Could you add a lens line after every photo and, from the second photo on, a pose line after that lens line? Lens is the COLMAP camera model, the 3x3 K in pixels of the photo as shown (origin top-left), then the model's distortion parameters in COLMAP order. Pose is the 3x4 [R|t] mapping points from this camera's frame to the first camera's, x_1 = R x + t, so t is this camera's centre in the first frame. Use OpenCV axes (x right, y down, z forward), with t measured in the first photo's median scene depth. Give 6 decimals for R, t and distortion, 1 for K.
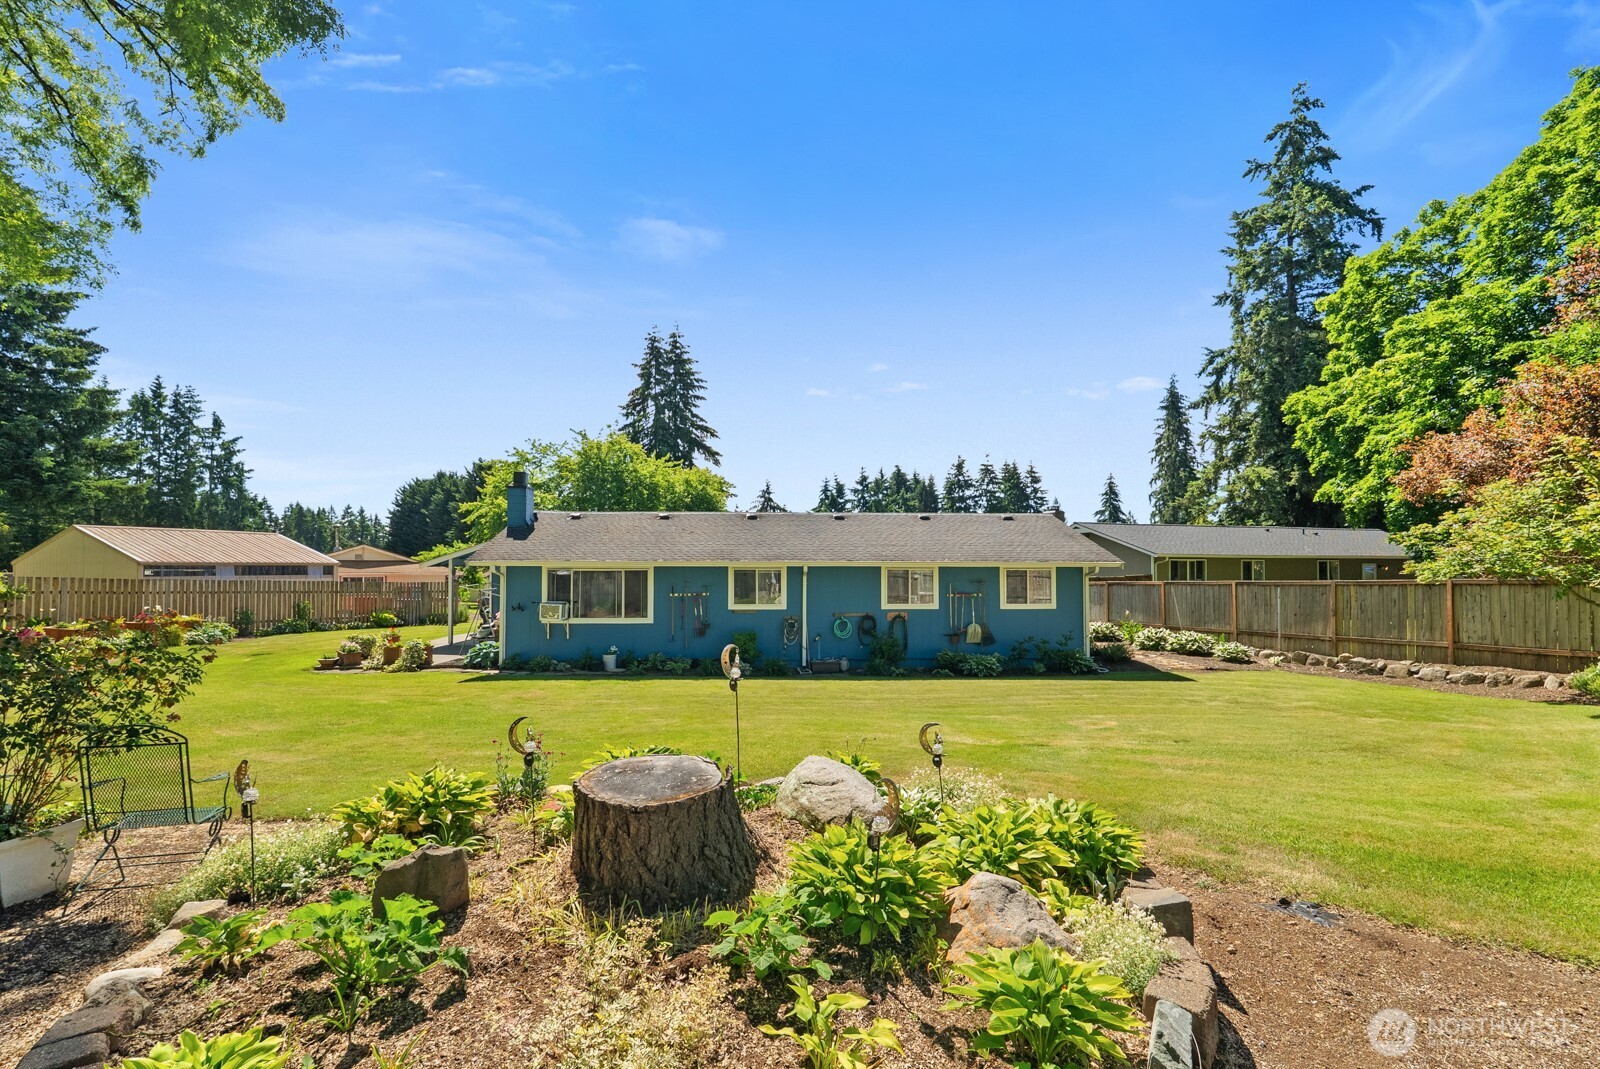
lens RADIAL K [[721.7, 0, 800.0], [0, 721.7, 534.5], [0, 0, 1]] dist [-0.003276, 0.000085]
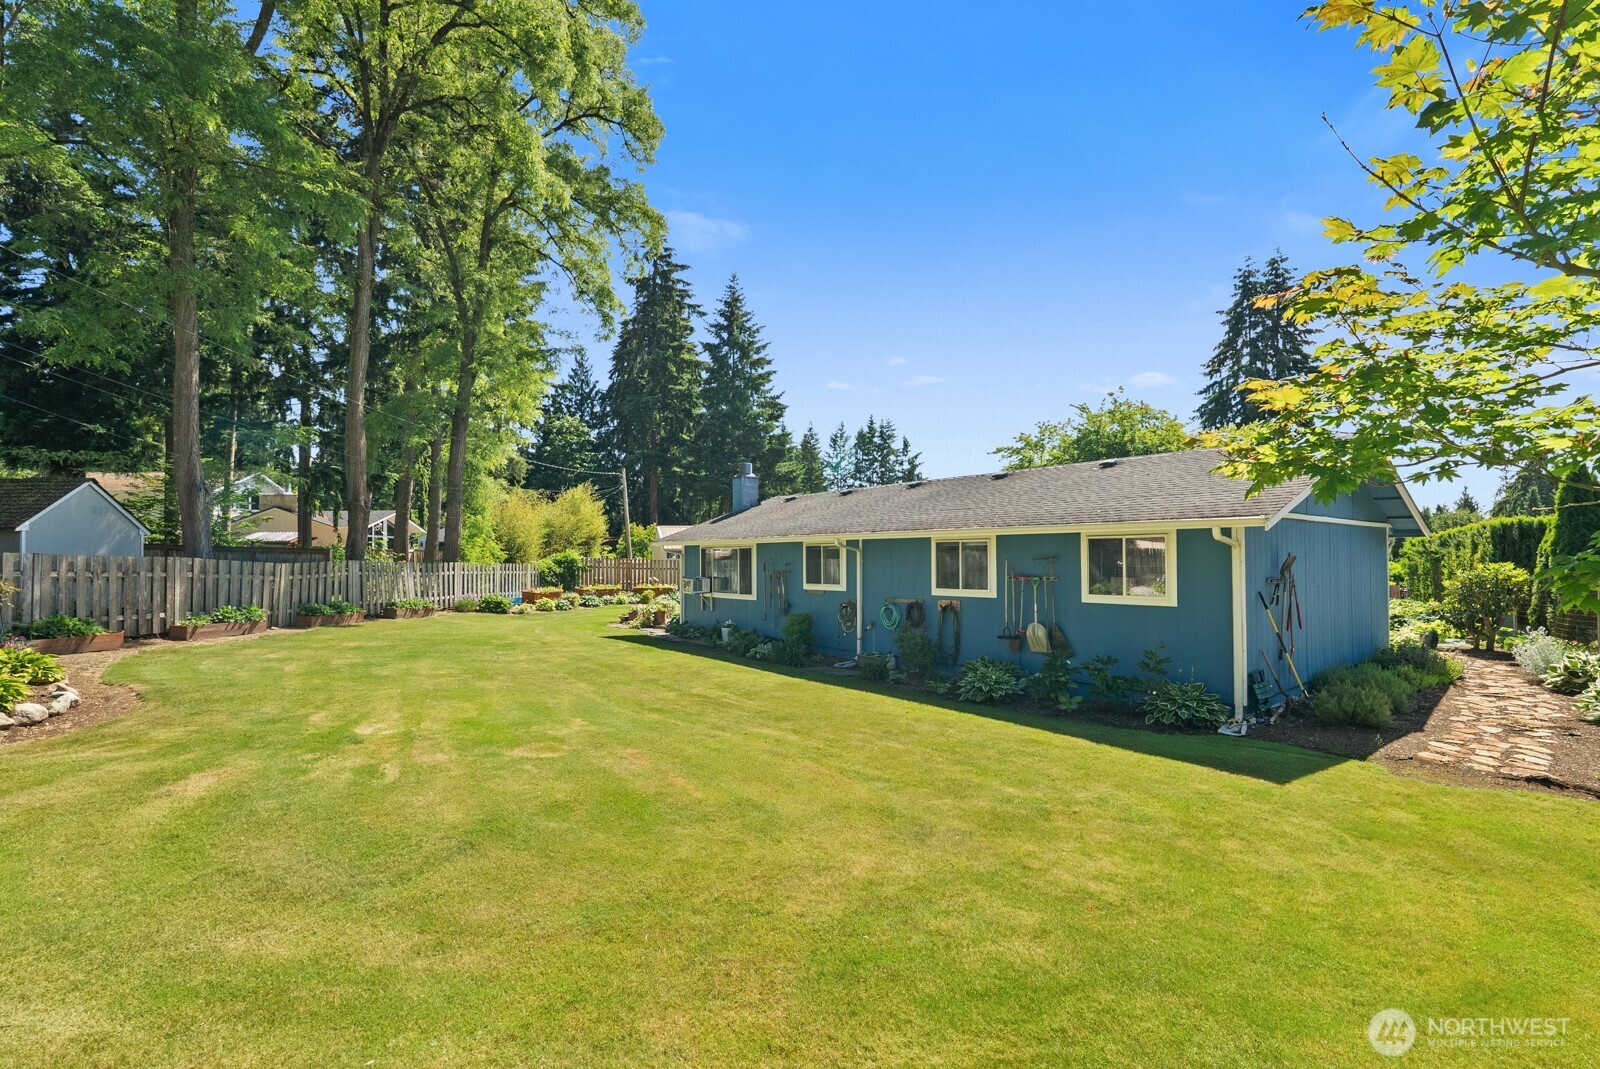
lens RADIAL K [[721.7, 0, 800.0], [0, 721.7, 534.5], [0, 0, 1]] dist [-0.003276, 0.000085]
pose [[0.595459, -0.029075, -0.802860, 0.258685], [0.040771, 0.999151, -0.005945, 0.015523], [0.802351, -0.029193, 0.596139, 0.177327]]
